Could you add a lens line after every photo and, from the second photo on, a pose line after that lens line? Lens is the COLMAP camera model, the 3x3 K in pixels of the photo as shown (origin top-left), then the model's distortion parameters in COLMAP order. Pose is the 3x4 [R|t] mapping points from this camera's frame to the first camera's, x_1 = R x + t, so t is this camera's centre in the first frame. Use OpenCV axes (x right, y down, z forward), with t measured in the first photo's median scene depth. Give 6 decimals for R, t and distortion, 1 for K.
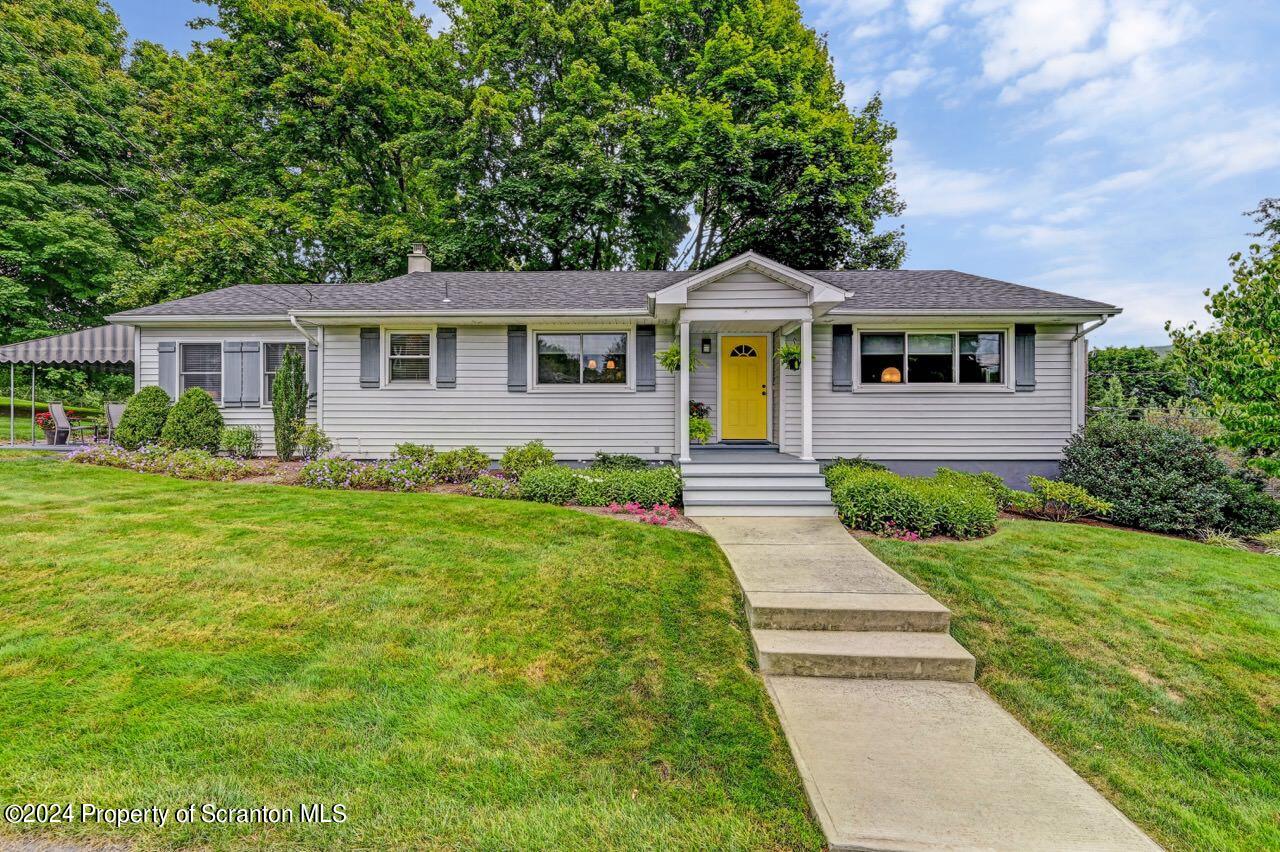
lens RADIAL K [[538.2, 0, 640.3], [0, 538.2, 422.4], [0, 0, 1]] dist [-0.000917, 0.001421]
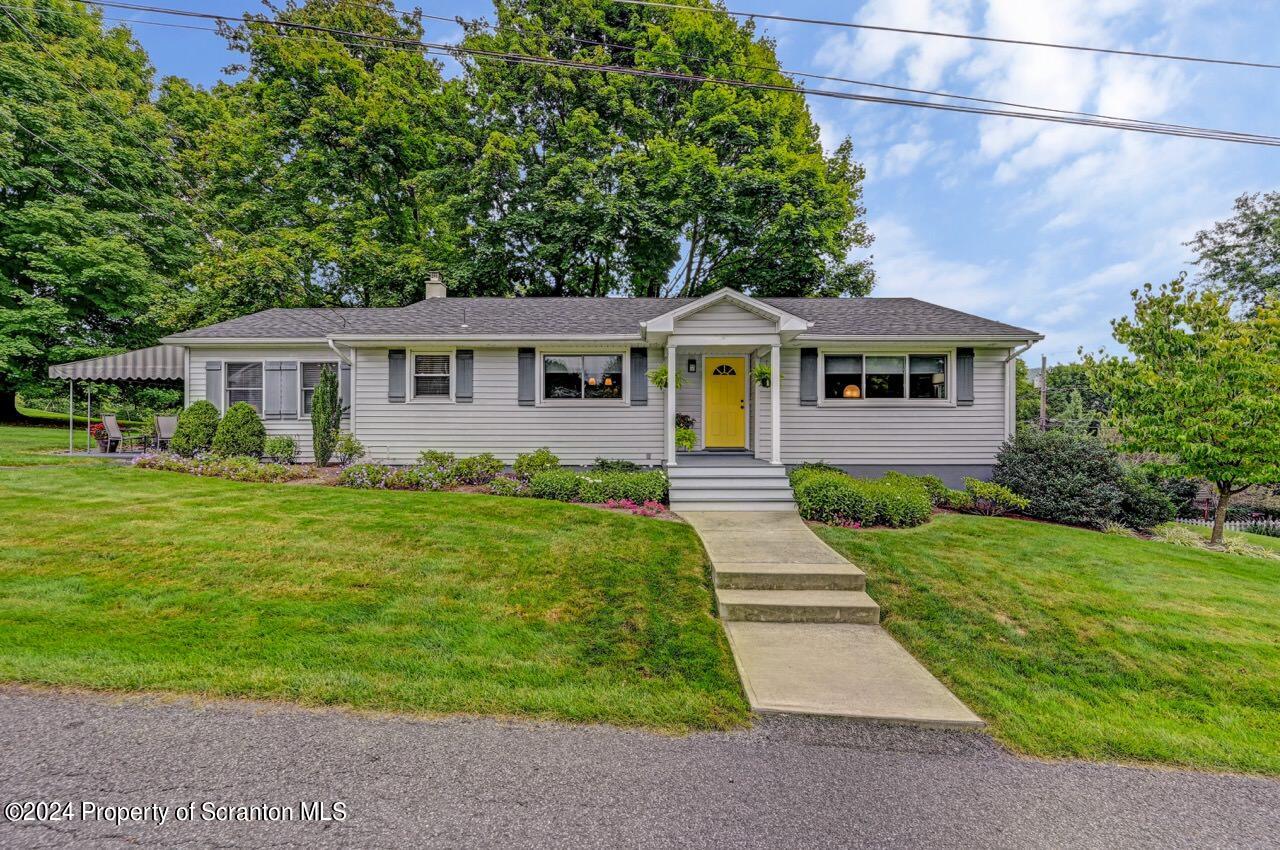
lens RADIAL K [[514.6, 0, 645.1], [0, 514.6, 433.2], [0, 0, 1]] dist [-0.001453, 0.001939]
pose [[0.999878, -0.000472, 0.015614, 0.005752], [0.000483, 1.000000, -0.000716, 0.002086], [-0.015613, 0.000723, 0.999878, -0.091936]]
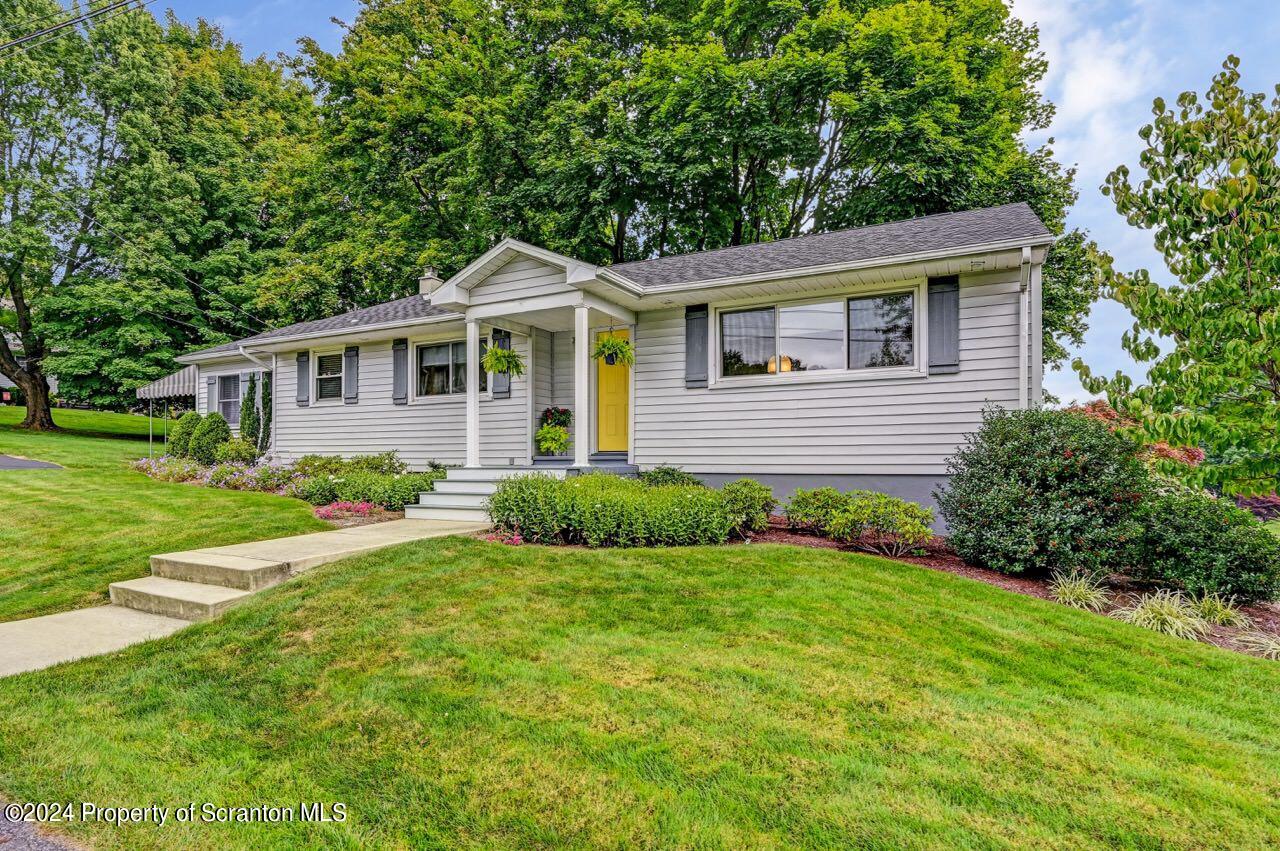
lens RADIAL K [[682.8, 0, 636.7], [0, 682.8, 450.3], [0, 0, 1]] dist [0.006270, 0.002675]
pose [[0.896726, -0.009594, -0.442482, 0.681775], [0.002566, 0.999861, -0.016481, 0.047134], [0.442579, 0.013644, 0.896626, 0.048835]]
